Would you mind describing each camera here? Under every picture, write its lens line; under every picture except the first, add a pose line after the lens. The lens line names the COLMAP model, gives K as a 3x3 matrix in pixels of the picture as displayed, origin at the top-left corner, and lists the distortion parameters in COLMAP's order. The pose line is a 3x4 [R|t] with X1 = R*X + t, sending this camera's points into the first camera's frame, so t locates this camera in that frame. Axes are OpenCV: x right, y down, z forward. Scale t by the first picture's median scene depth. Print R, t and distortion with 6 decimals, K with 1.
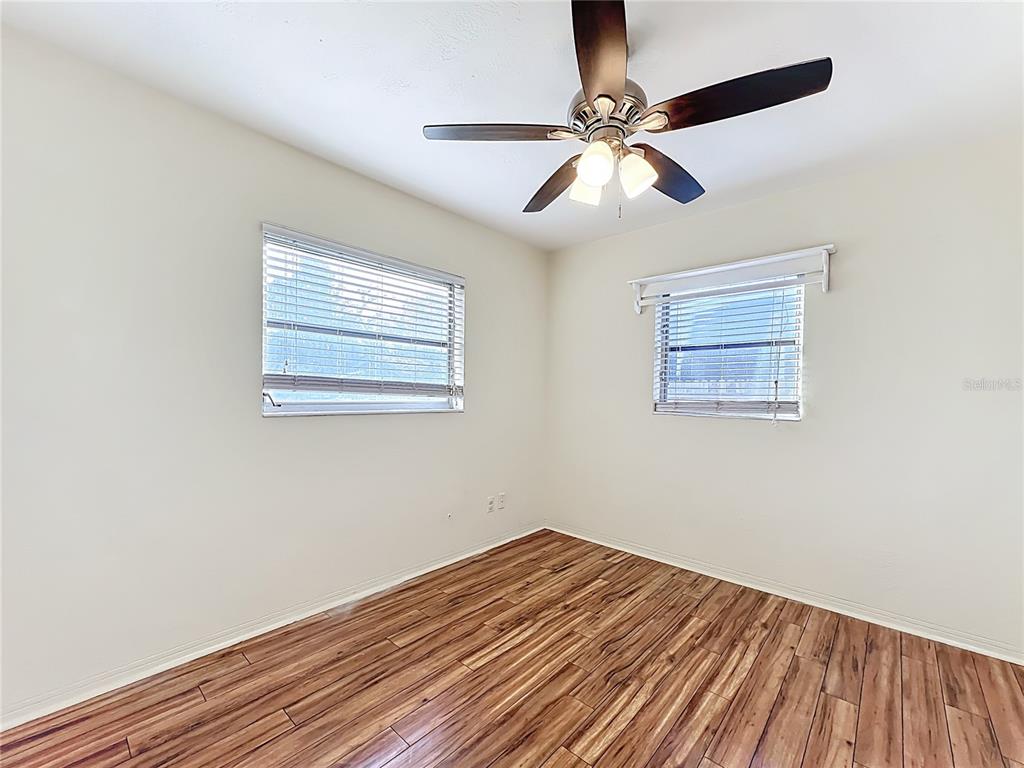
lens RADIAL K [[417.8, 0, 511.7], [0, 417.8, 384.6], [0, 0, 1]] dist [-0.002399, 0.001083]
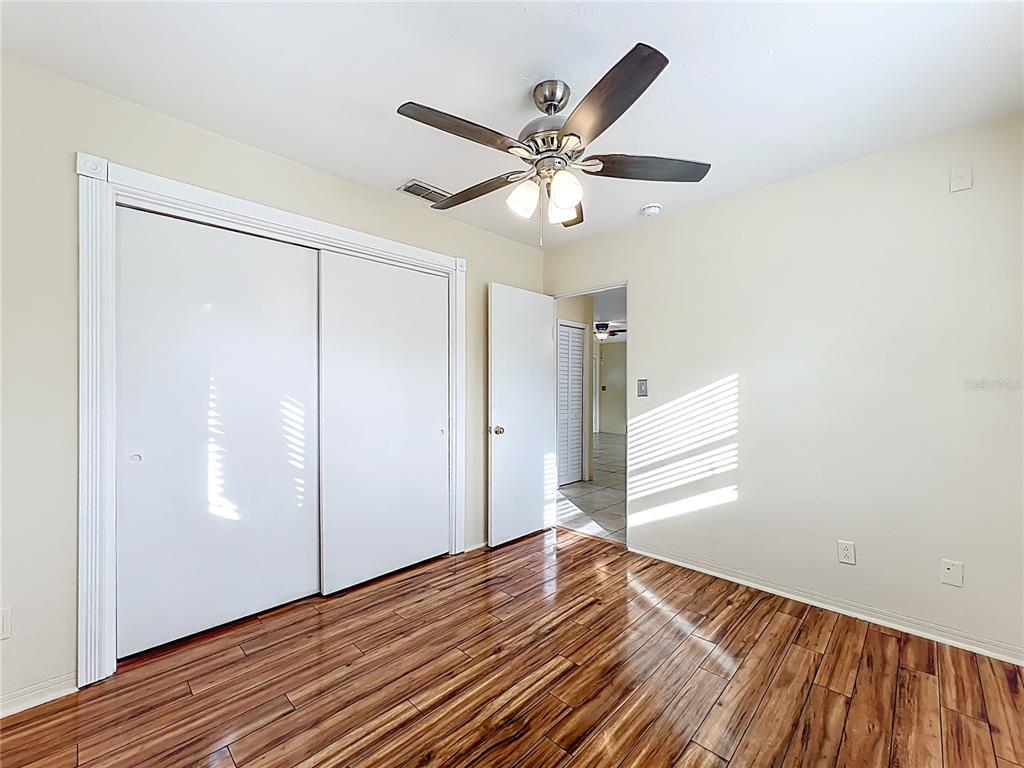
lens RADIAL K [[417.8, 0, 511.3], [0, 417.8, 384.7], [0, 0, 1]] dist [-0.002399, 0.001083]
pose [[-0.999156, -0.017590, 0.037129, 0.258703], [-0.018419, 0.999586, -0.022090, 0.035089], [-0.036725, -0.022755, -0.999066, 2.003652]]
